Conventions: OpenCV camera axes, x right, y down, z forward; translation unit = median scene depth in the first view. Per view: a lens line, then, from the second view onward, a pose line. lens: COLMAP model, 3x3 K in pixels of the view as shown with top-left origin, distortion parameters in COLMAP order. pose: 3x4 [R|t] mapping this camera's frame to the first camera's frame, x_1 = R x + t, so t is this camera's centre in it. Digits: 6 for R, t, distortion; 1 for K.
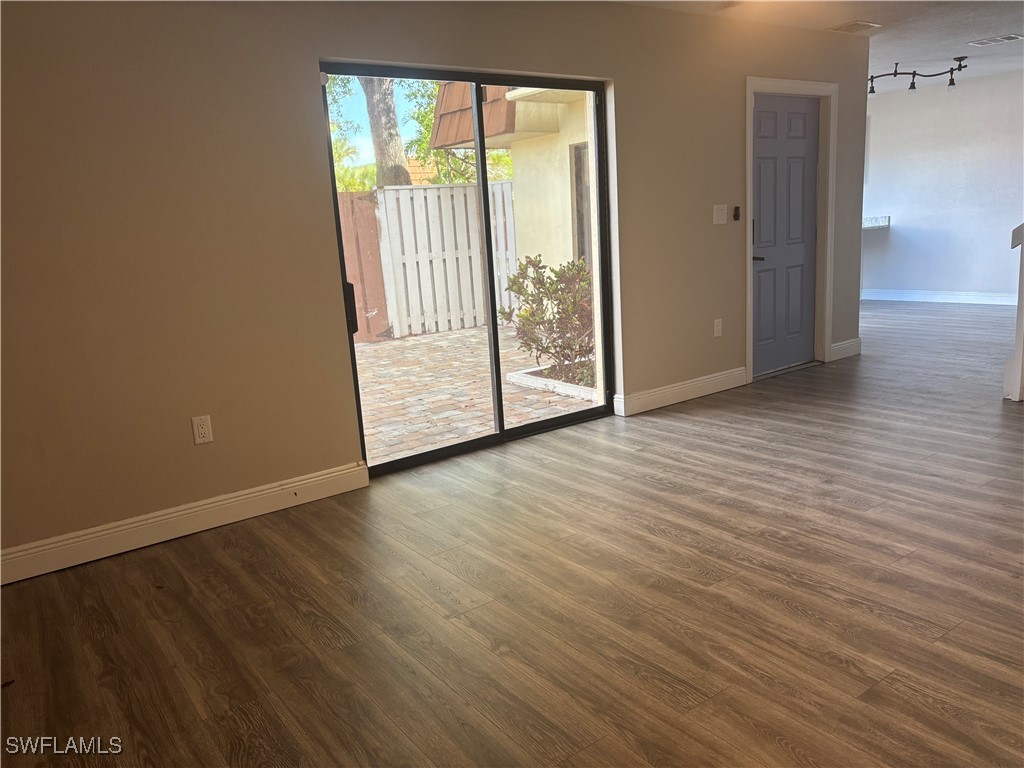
lens RADIAL K [[773.8, 0, 507.6], [0, 773.8, 383.9], [0, 0, 1]] dist [0.033395, -0.034162]
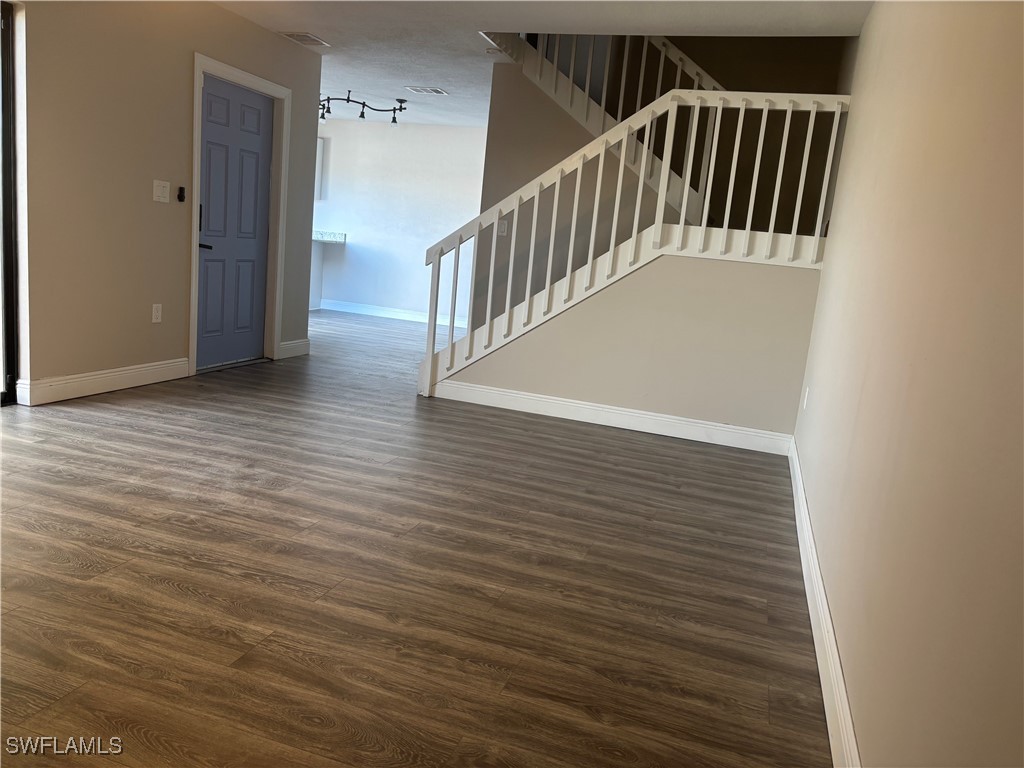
lens RADIAL K [[773.8, 0, 516.1], [0, 773.8, 384.7], [0, 0, 1]] dist [0.033395, -0.034162]
pose [[0.792044, 0.032605, 0.609593, 0.067242], [-0.023213, 0.999459, -0.023297, 0.034556], [-0.610022, 0.004302, 0.792372, 0.004829]]
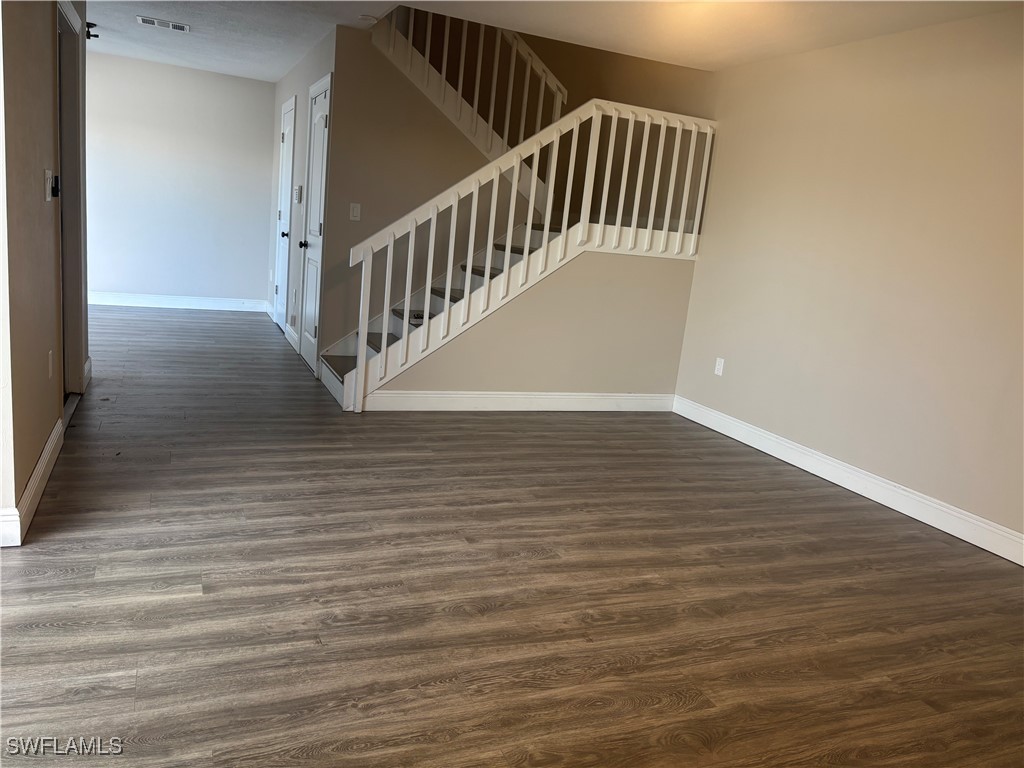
lens RADIAL K [[773.8, 0, 514.7], [0, 773.8, 382.8], [0, 0, 1]] dist [0.033395, -0.034162]
pose [[0.212167, -0.111577, 0.970843, -0.380067], [0.085502, 0.991770, 0.095297, -0.121130], [-0.973486, 0.062790, 0.219961, 0.695191]]
